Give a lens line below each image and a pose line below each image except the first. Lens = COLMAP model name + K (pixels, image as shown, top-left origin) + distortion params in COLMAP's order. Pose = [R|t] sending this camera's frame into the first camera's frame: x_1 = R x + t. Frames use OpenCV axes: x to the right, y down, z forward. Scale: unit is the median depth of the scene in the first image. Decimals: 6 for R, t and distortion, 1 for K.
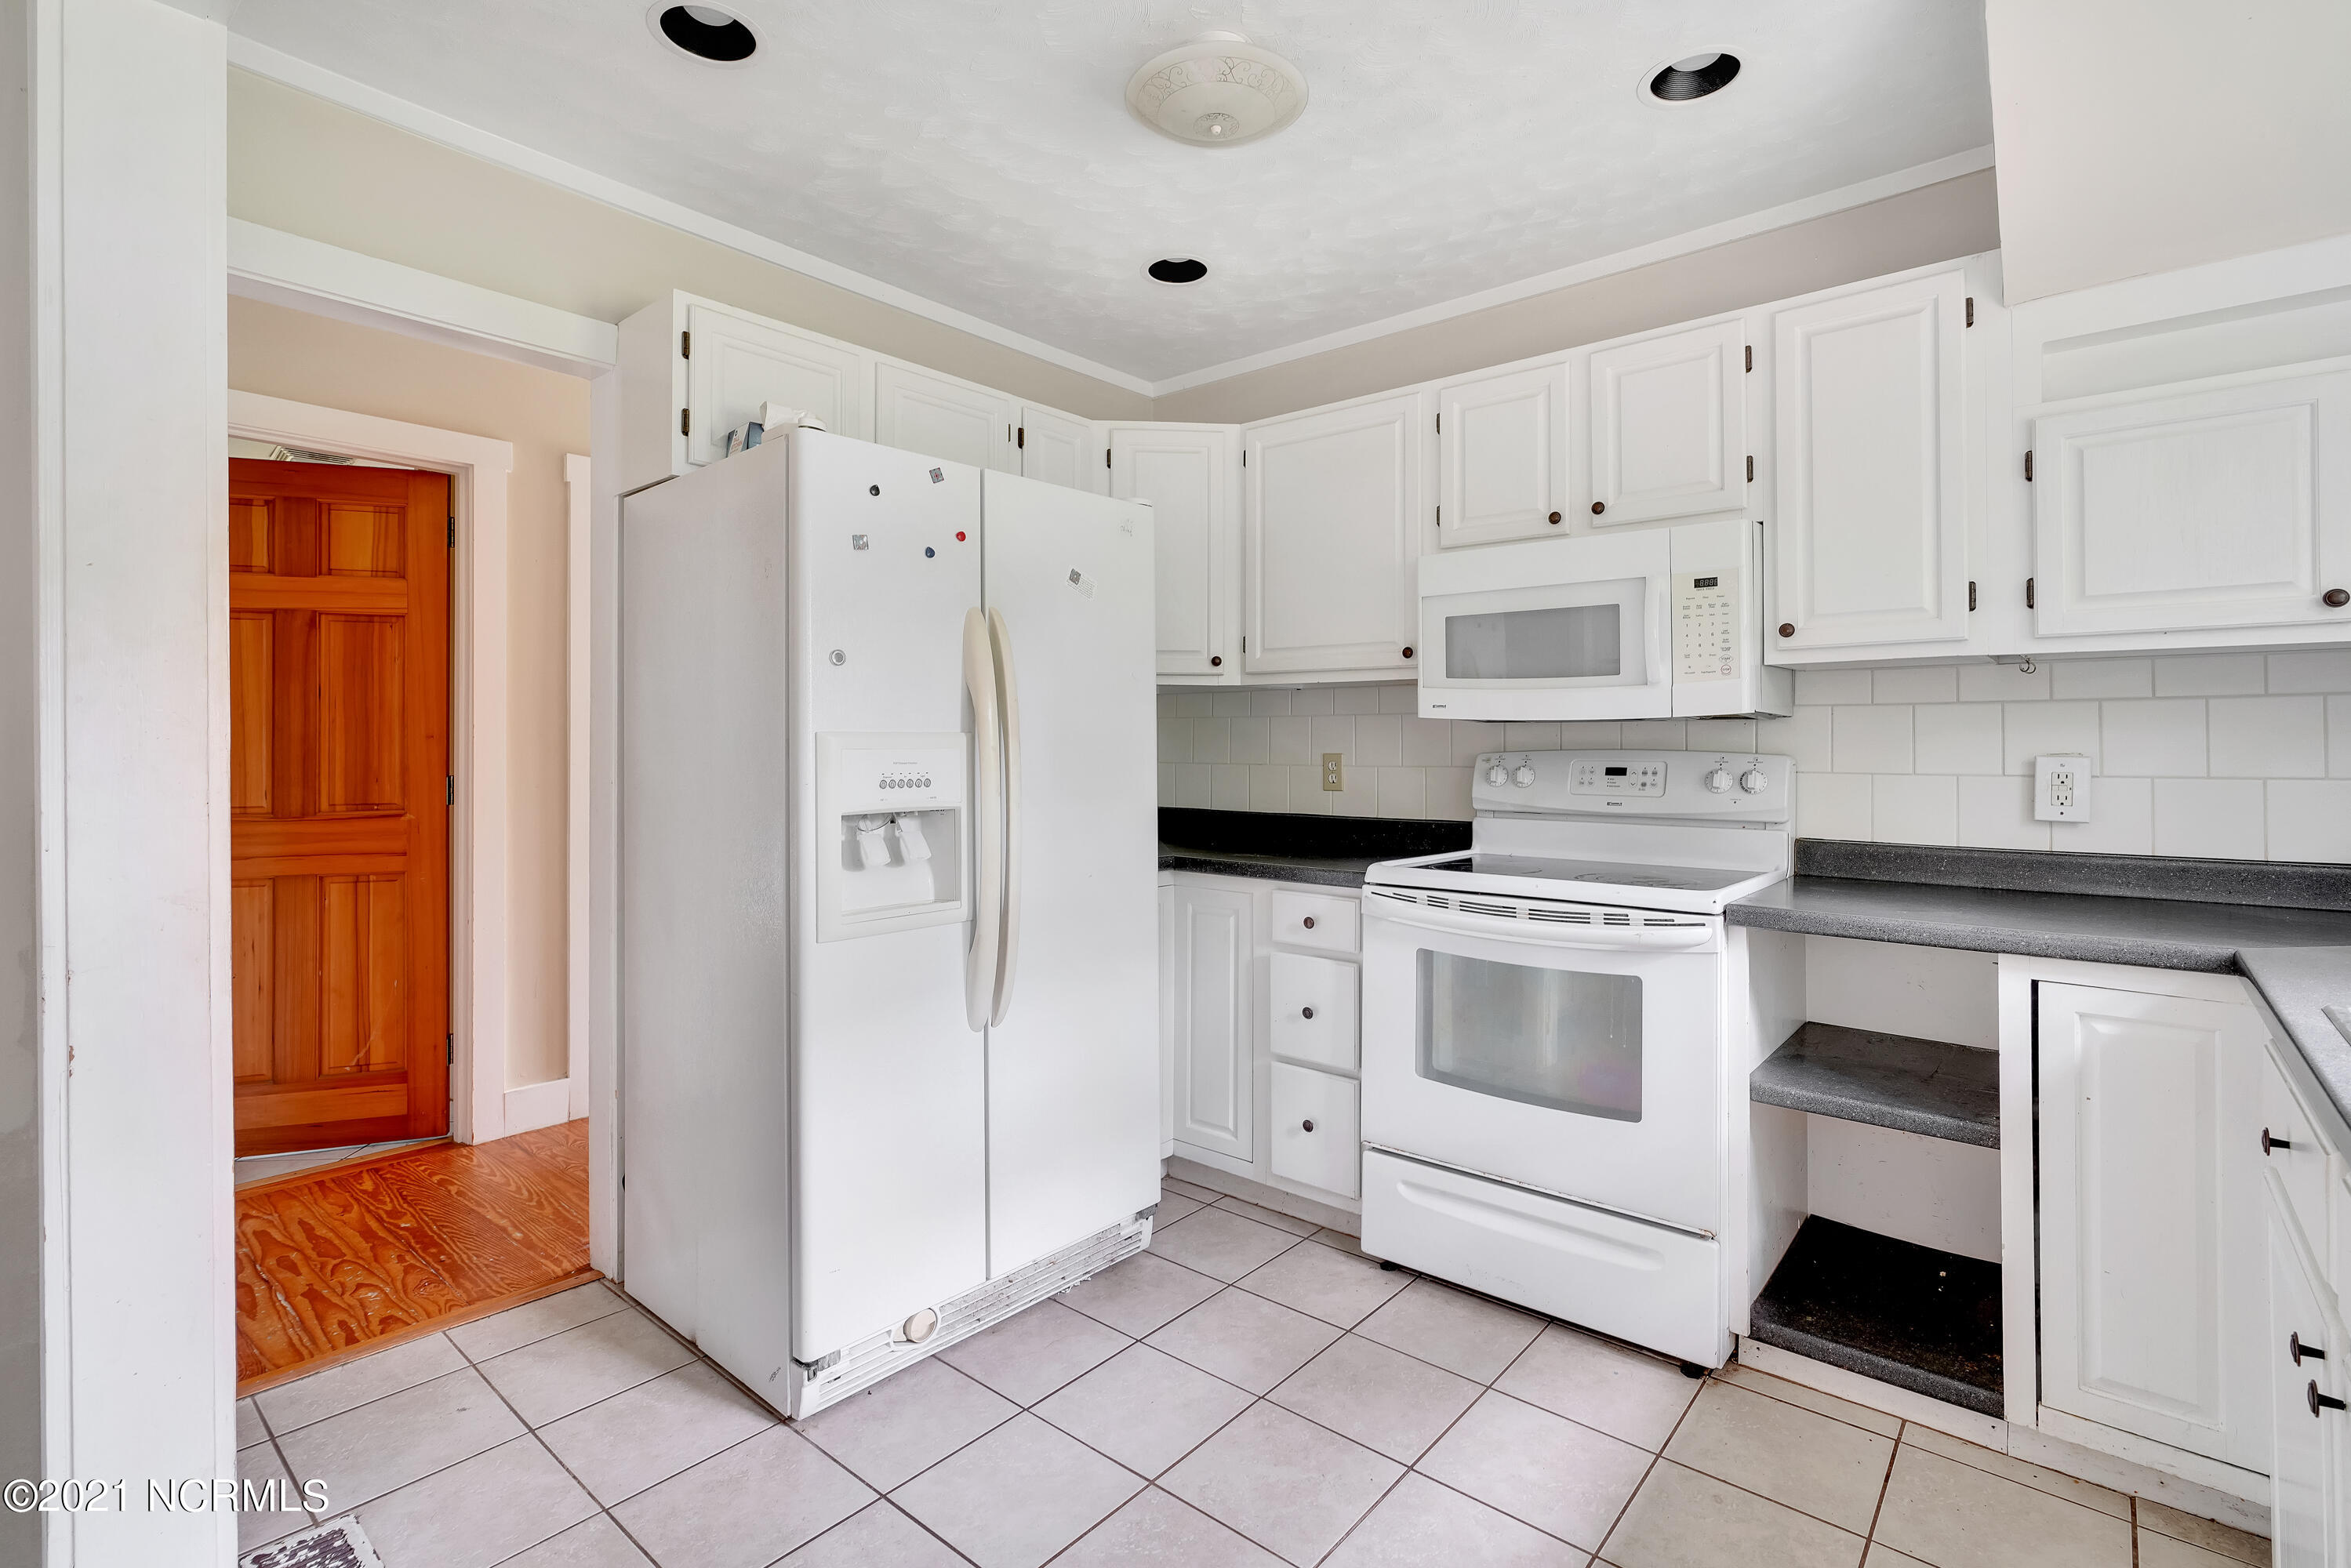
lens RADIAL K [[1124.7, 0, 1178.0], [0, 1124.7, 736.3], [0, 0, 1]] dist [-0.001205, -0.000167]
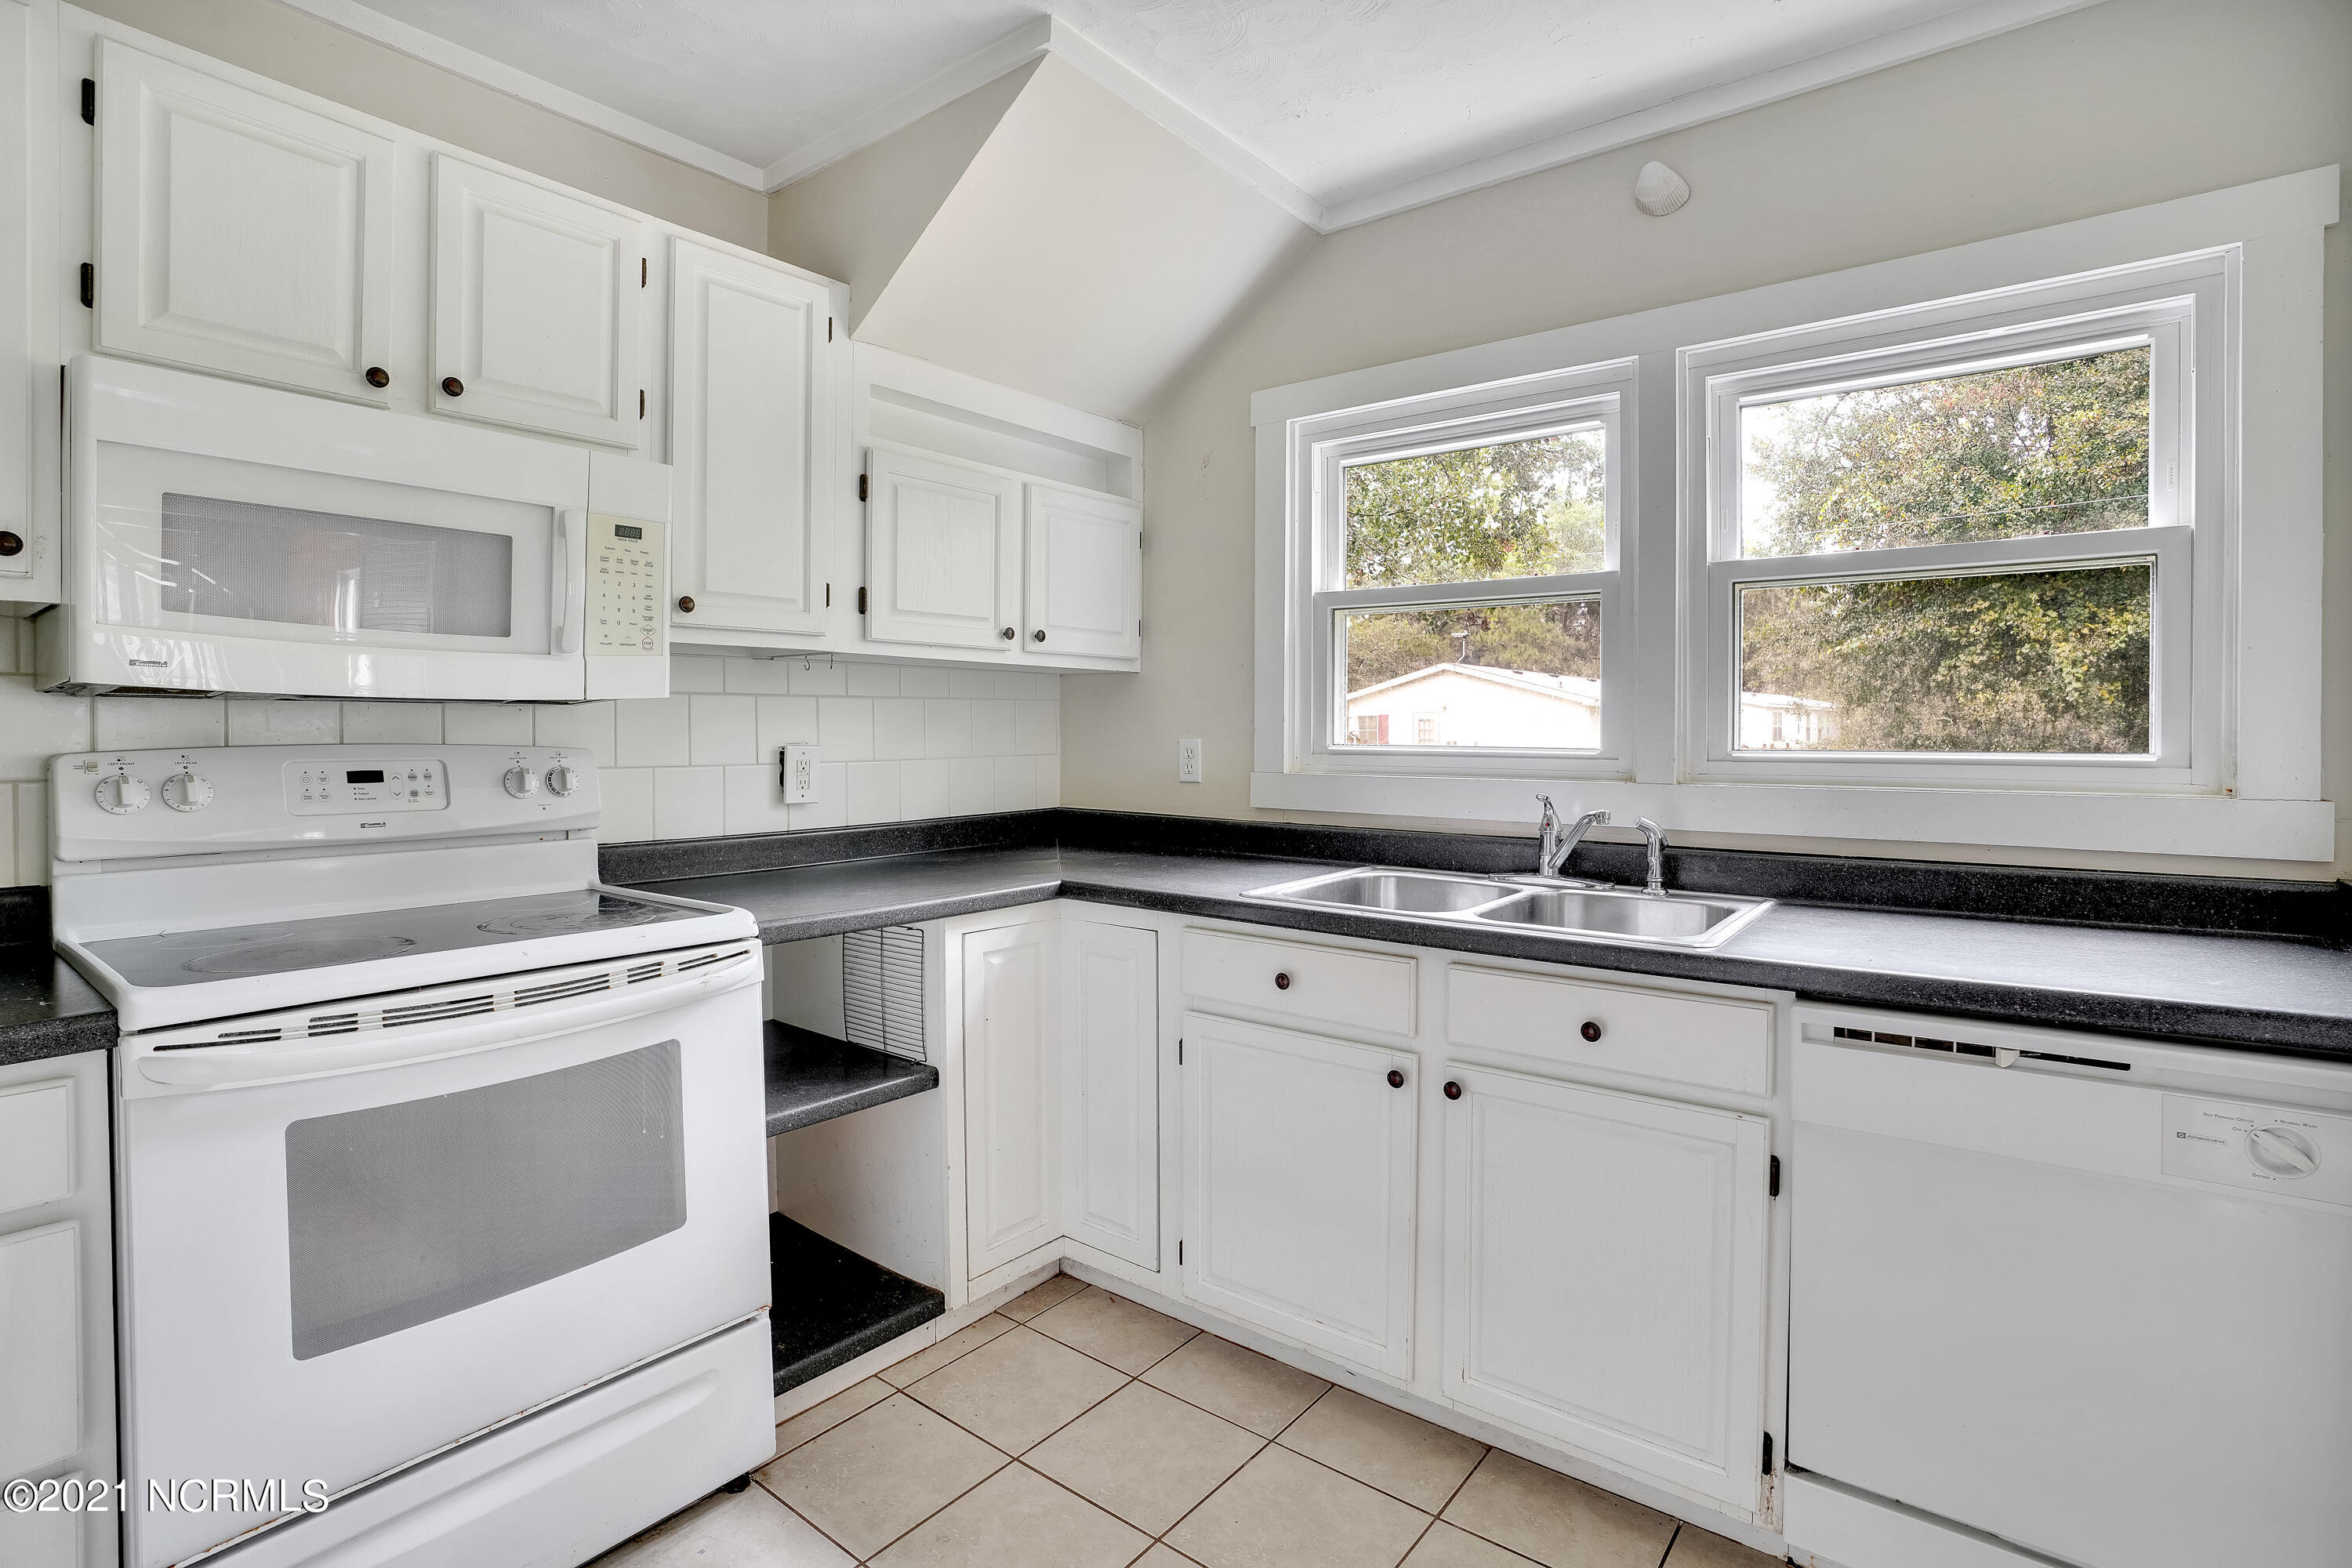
lens RADIAL K [[1109.1, 0, 1151.2], [0, 1109.1, 754.0], [0, 0, 1]] dist [-0.062260, 0.024790]
pose [[-0.016505, -0.019089, 0.999682, -0.309184], [-0.005147, 0.999806, 0.019006, 0.003613], [-0.999851, -0.004832, -0.016600, 0.636048]]
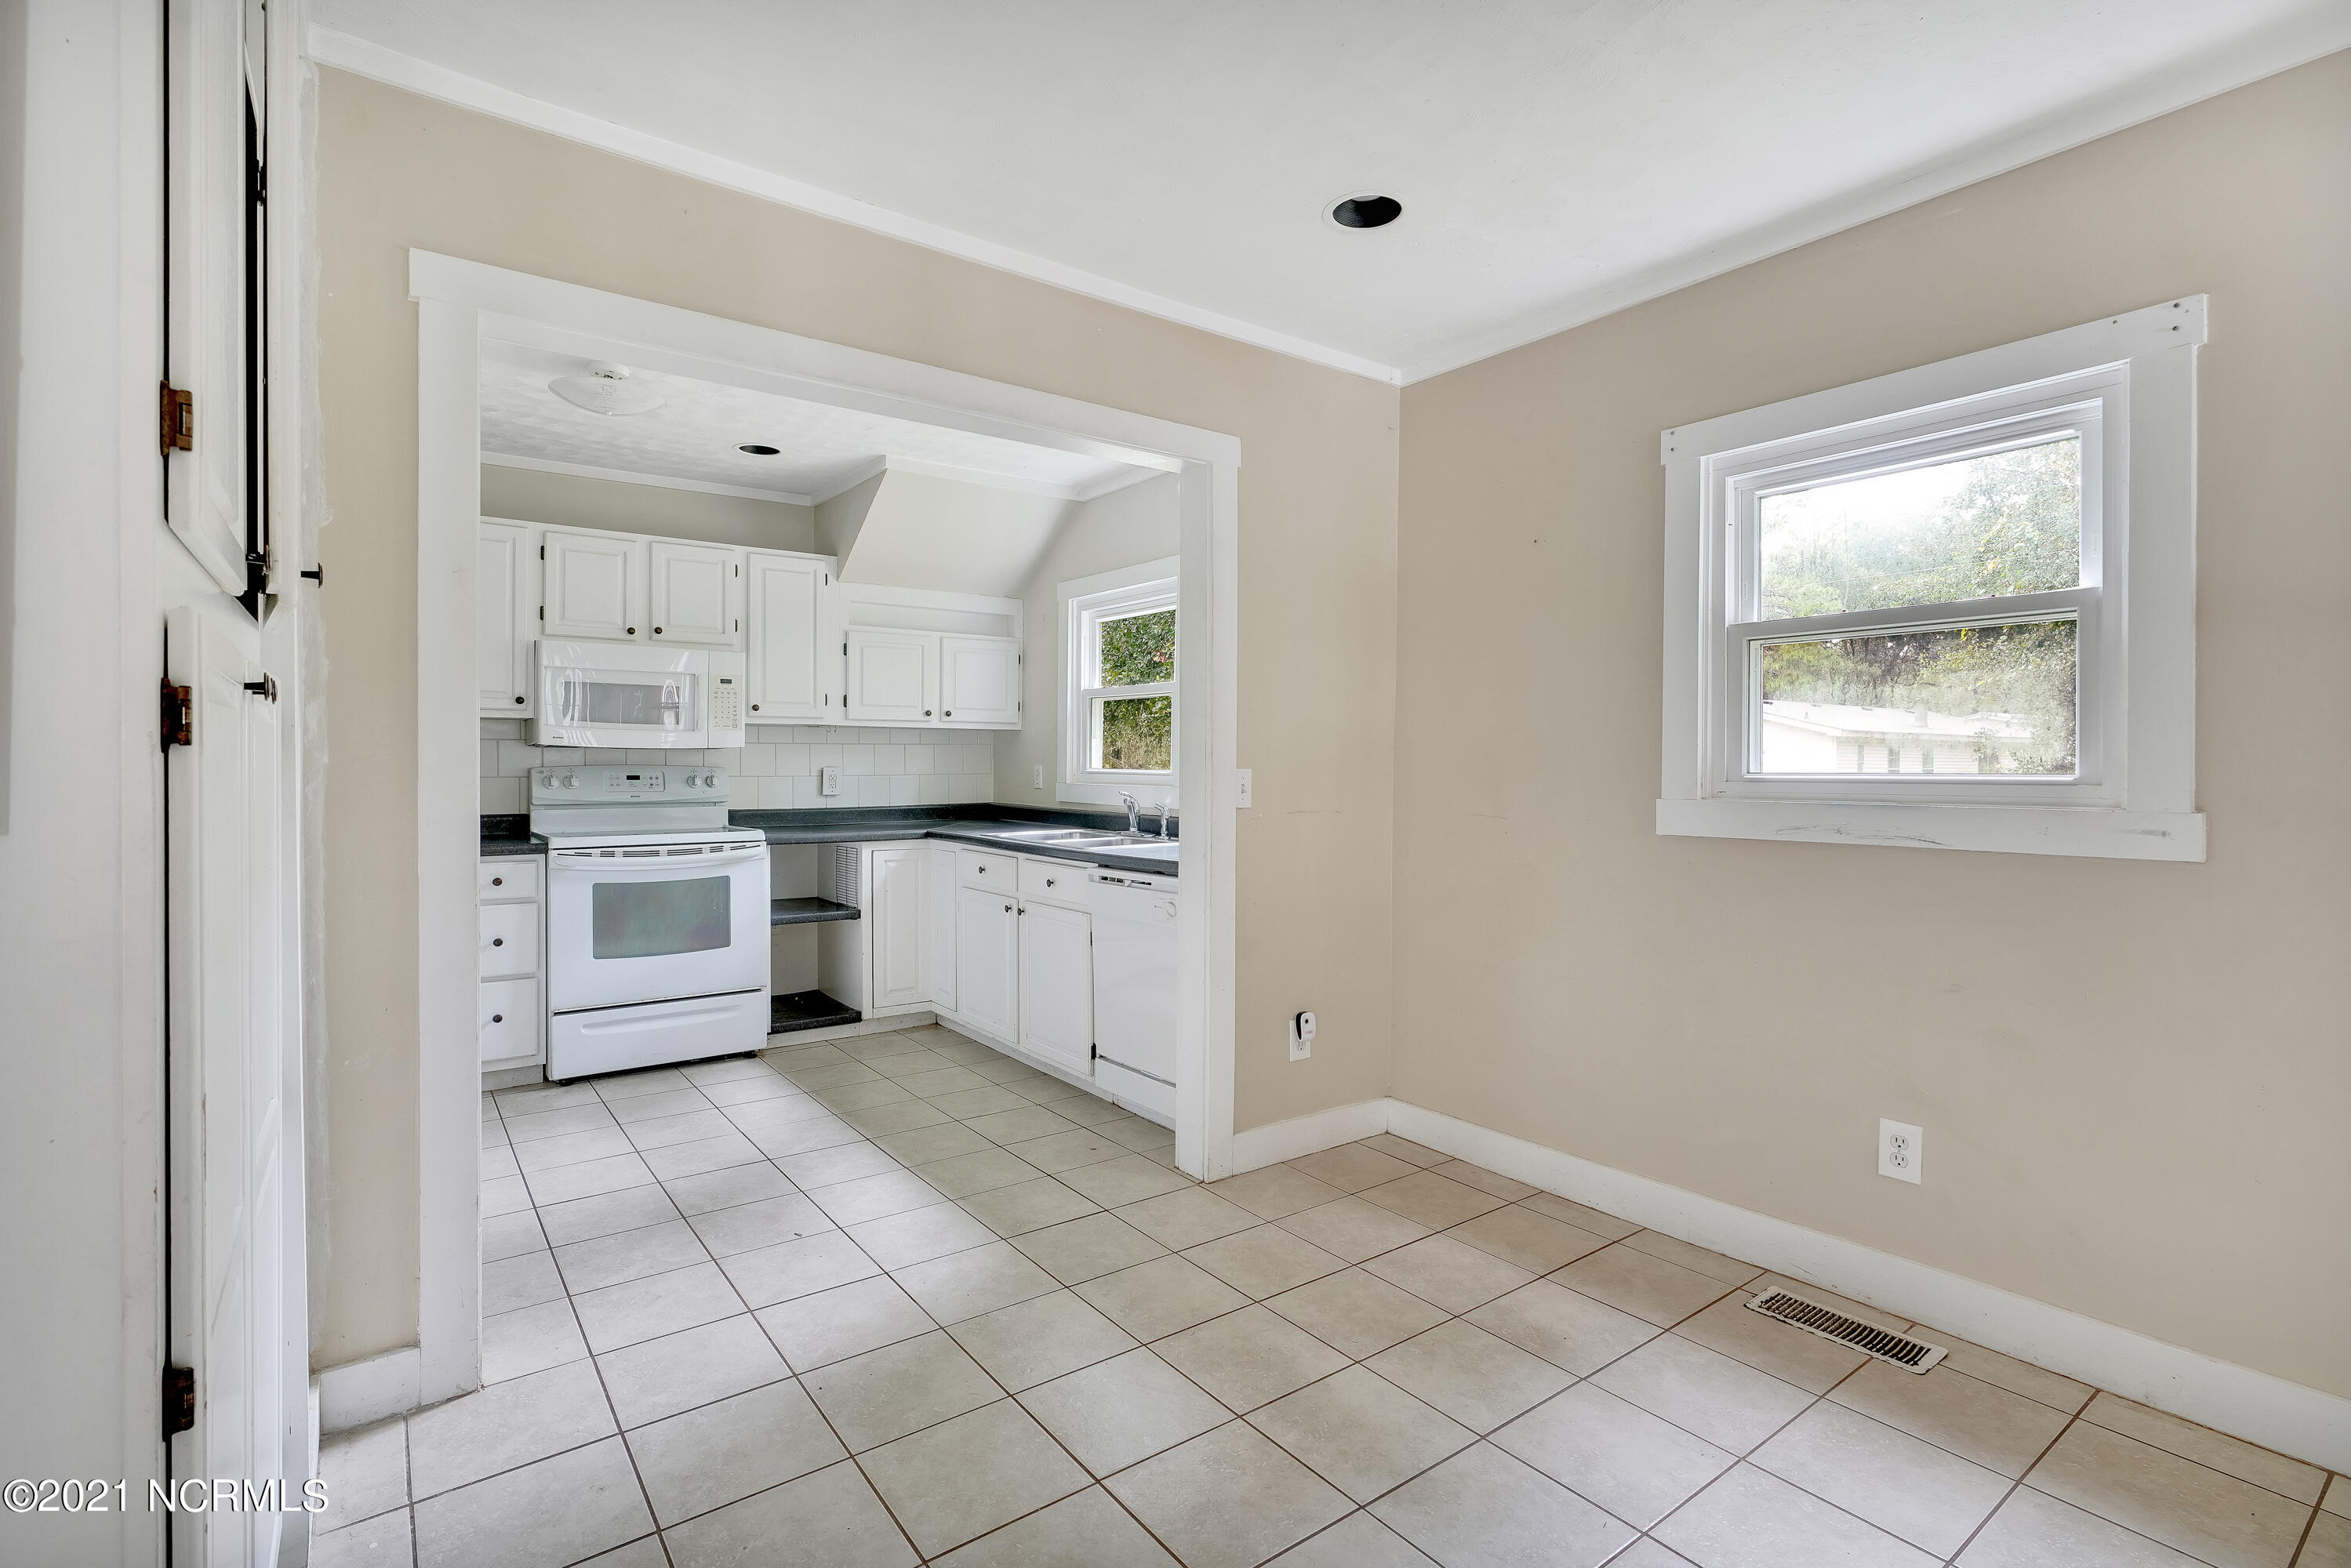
lens RADIAL K [[1087.1, 0, 1175.5], [0, 1087.1, 784.0], [0, 0, 1]] dist [-0.000566, -0.000100]
pose [[0.233153, -0.017176, 0.972288, -1.218750], [-0.008554, 0.999769, 0.019713, 0.001223], [-0.972402, -0.012913, 0.232952, -0.230729]]
